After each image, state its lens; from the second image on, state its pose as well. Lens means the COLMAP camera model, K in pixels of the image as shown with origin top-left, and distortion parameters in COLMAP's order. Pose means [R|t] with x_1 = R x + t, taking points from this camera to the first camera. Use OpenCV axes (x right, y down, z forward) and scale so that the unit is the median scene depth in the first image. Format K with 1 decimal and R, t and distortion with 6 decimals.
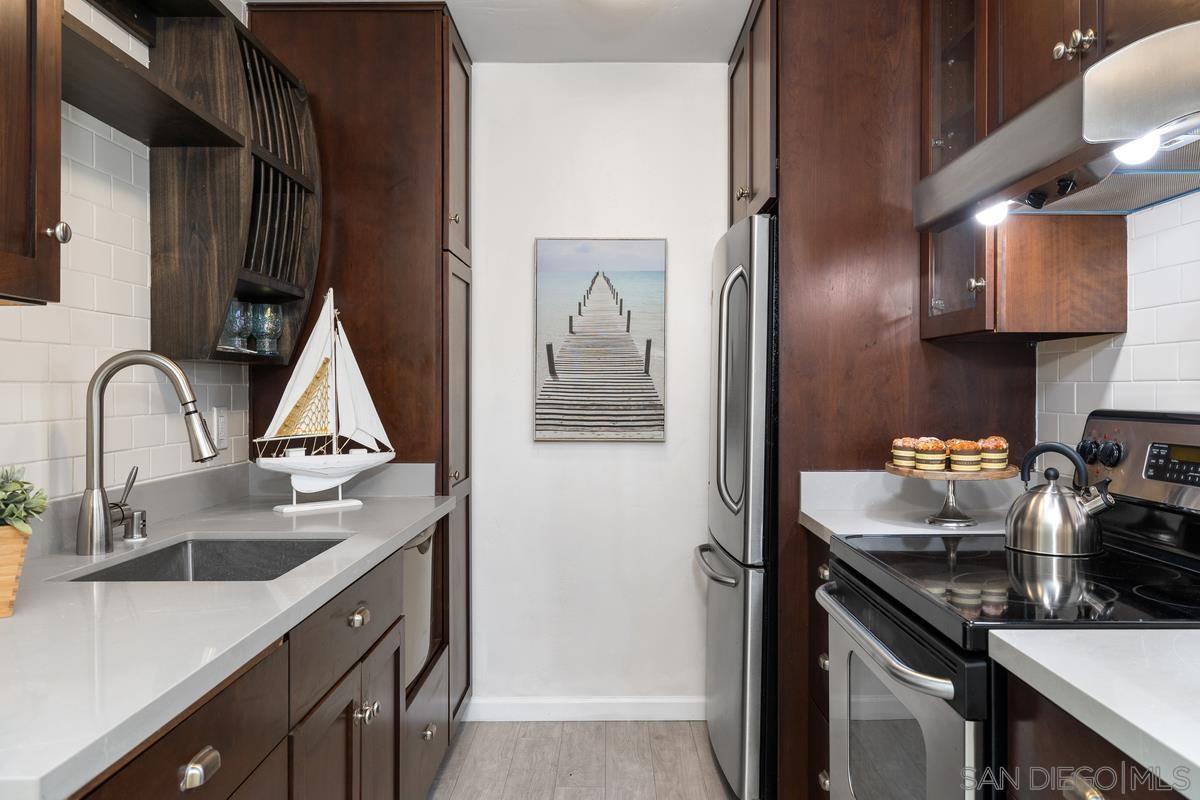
lens RADIAL K [[893.4, 0, 598.8], [0, 893.4, 393.7], [0, 0, 1]] dist [-0.010188, -0.003520]
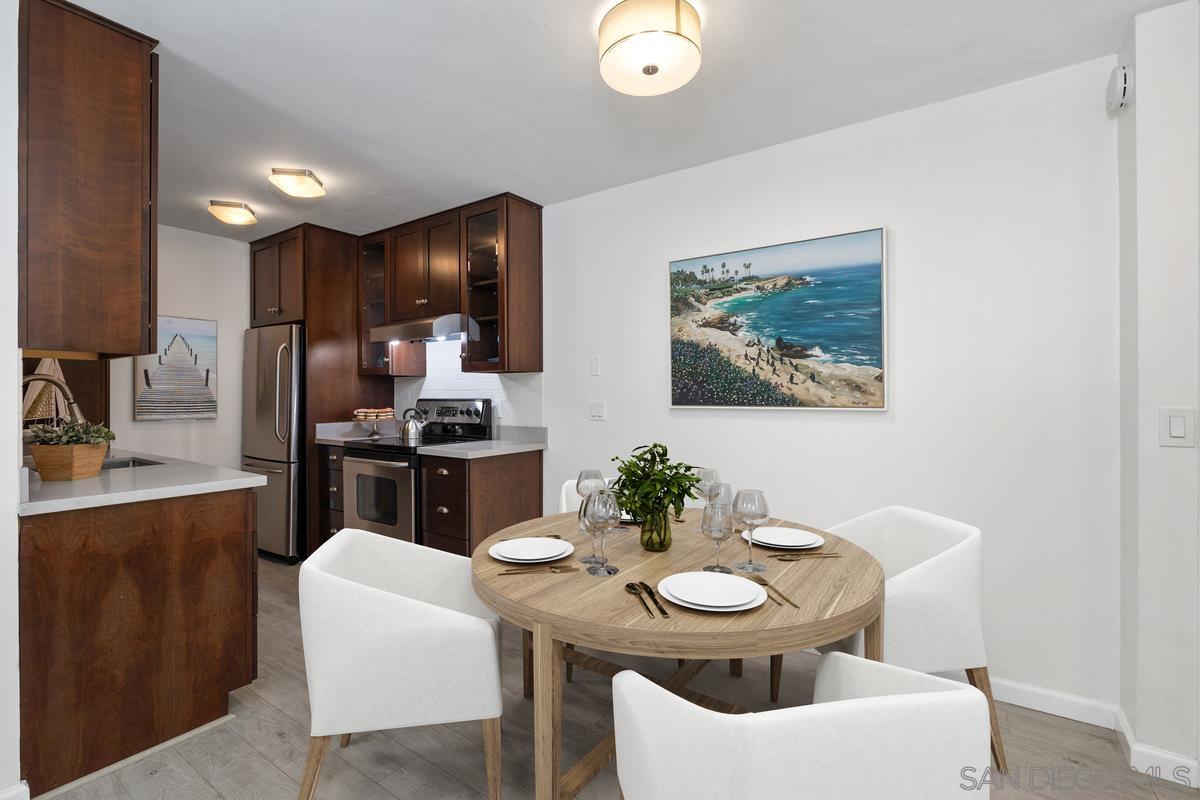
lens RADIAL K [[550.9, 0, 603.7], [0, 550.9, 395.5], [0, 0, 1]] dist [-0.000878, 0.000037]
pose [[0.581919, -0.004048, 0.813237, -0.601871], [0.006533, 0.999979, 0.000302, 0.008027], [-0.813221, 0.005137, 0.581933, -0.647685]]
